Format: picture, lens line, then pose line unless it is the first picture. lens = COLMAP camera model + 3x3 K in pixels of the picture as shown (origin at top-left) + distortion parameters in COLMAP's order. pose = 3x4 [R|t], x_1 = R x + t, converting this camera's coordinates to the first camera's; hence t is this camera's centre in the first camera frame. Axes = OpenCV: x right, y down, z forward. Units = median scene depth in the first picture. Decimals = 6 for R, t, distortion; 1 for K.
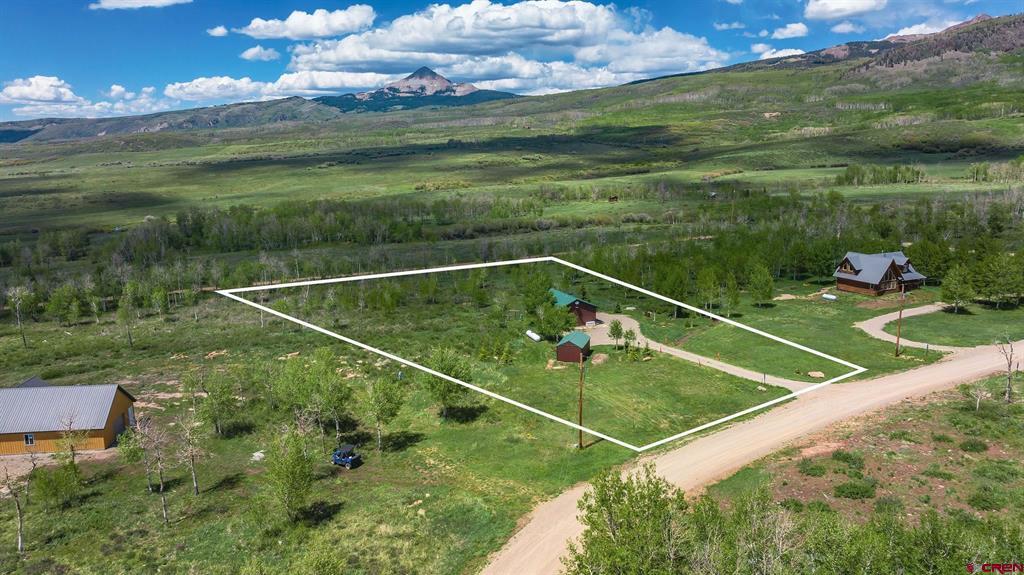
lens RADIAL K [[728.7, 0, 519.1], [0, 728.7, 284.9], [0, 0, 1]] dist [-0.045884, 0.060551]
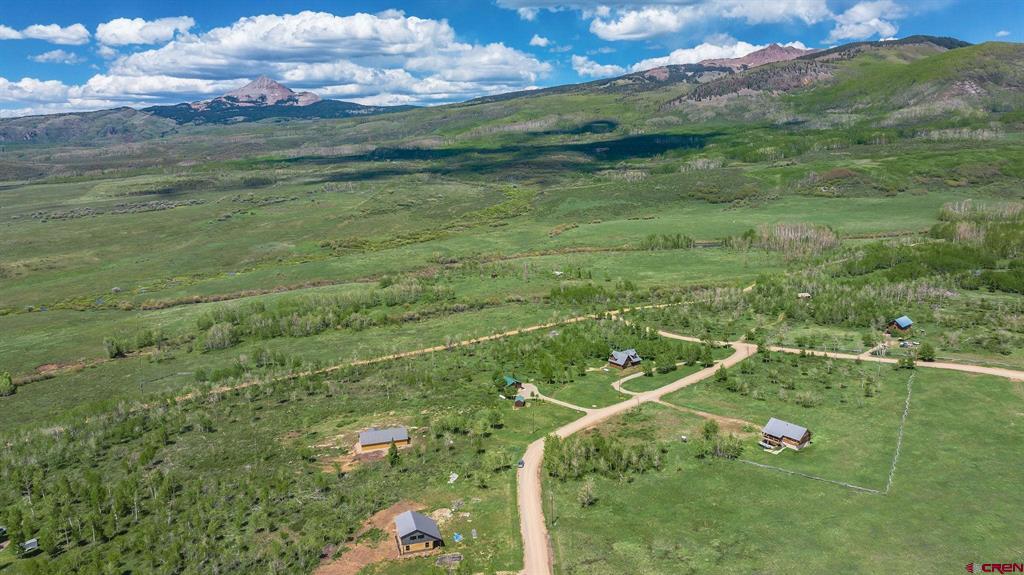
lens RADIAL K [[728.7, 0, 519.1], [0, 728.7, 284.9], [0, 0, 1]] dist [-0.045884, 0.060551]
pose [[0.977868, -0.042485, 0.204862, -0.023656], [0.043286, 0.999063, 0.000571, -0.017997], [-0.204695, 0.008309, 0.978791, -0.088463]]
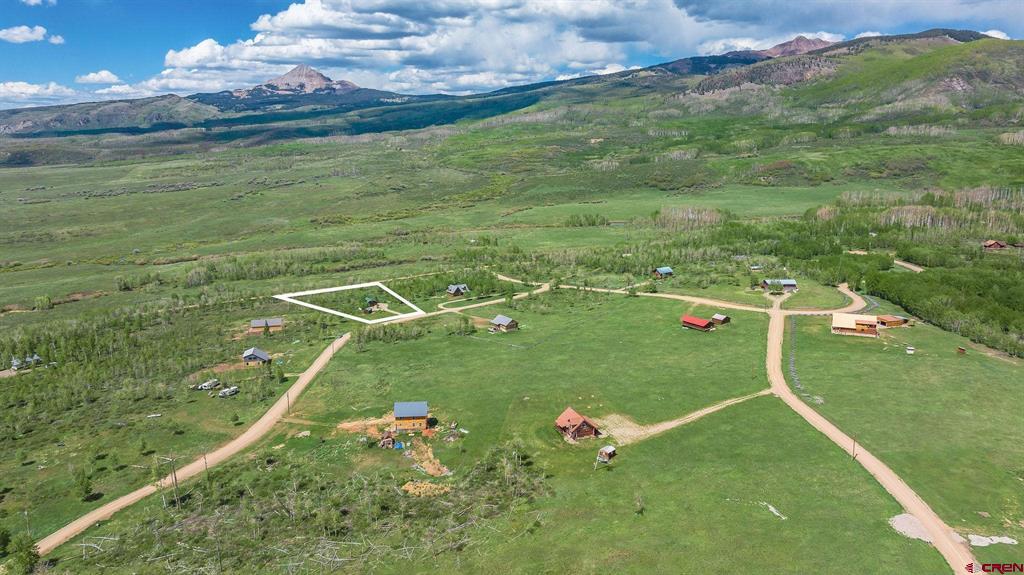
lens RADIAL K [[728.7, 0, 519.1], [0, 728.7, 284.9], [0, 0, 1]] dist [-0.045884, 0.060551]
pose [[0.987835, -0.025926, 0.153329, 0.014229], [0.024095, 0.999615, 0.013793, -0.005343], [-0.153628, -0.009931, 0.988079, -0.166179]]
